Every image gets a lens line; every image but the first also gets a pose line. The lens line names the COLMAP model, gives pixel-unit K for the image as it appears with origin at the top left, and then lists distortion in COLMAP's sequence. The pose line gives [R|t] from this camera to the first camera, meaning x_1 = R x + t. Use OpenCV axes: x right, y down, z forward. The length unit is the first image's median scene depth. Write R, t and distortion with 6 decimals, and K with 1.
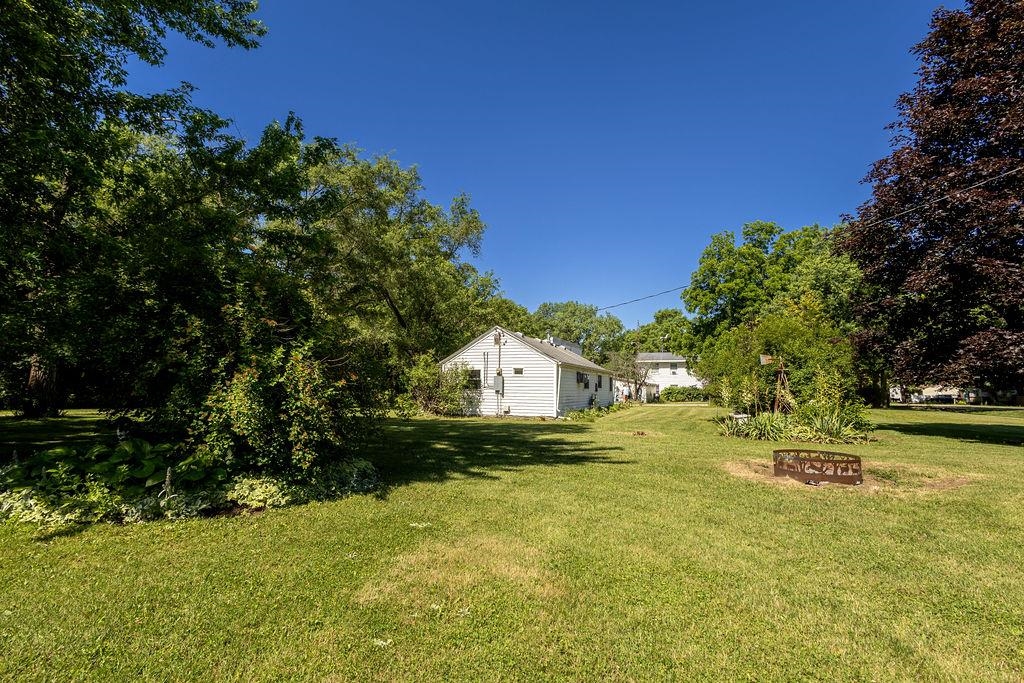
lens RADIAL K [[472.7, 0, 512.0], [0, 472.7, 341.5], [0, 0, 1]] dist [0.000216, 0.000039]
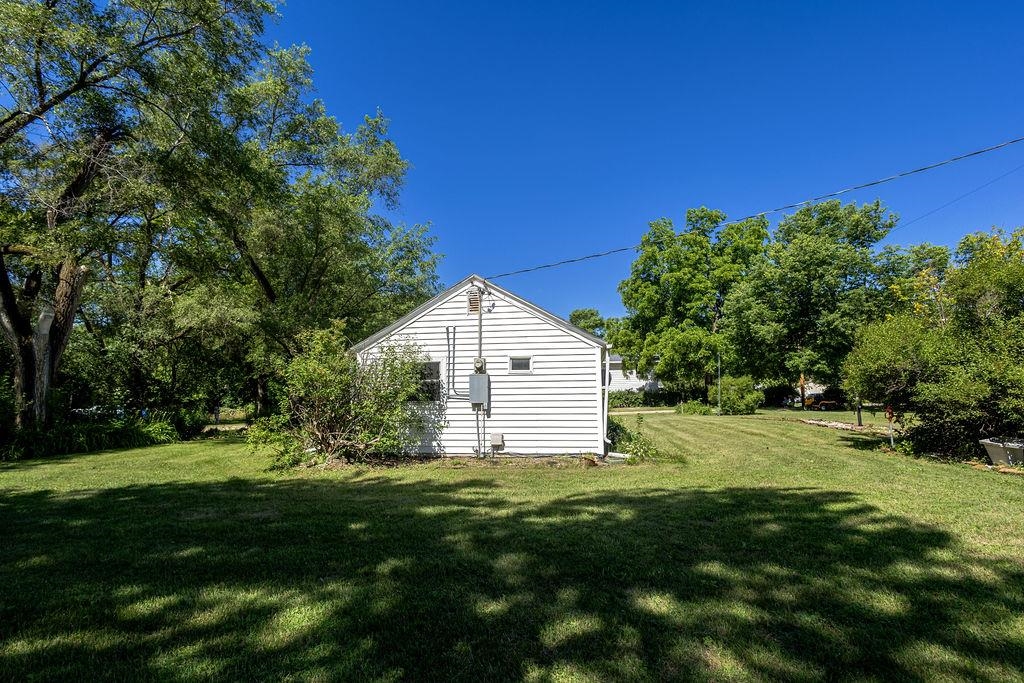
lens RADIAL K [[480.8, 0, 518.0], [0, 480.8, 324.8], [0, 0, 1]] dist [0.000893, 0.000100]
pose [[0.971851, 0.012778, 0.235251, -0.106987], [-0.001934, 0.998927, -0.046267, 0.044010], [-0.235590, 0.044510, 0.970833, 0.488850]]
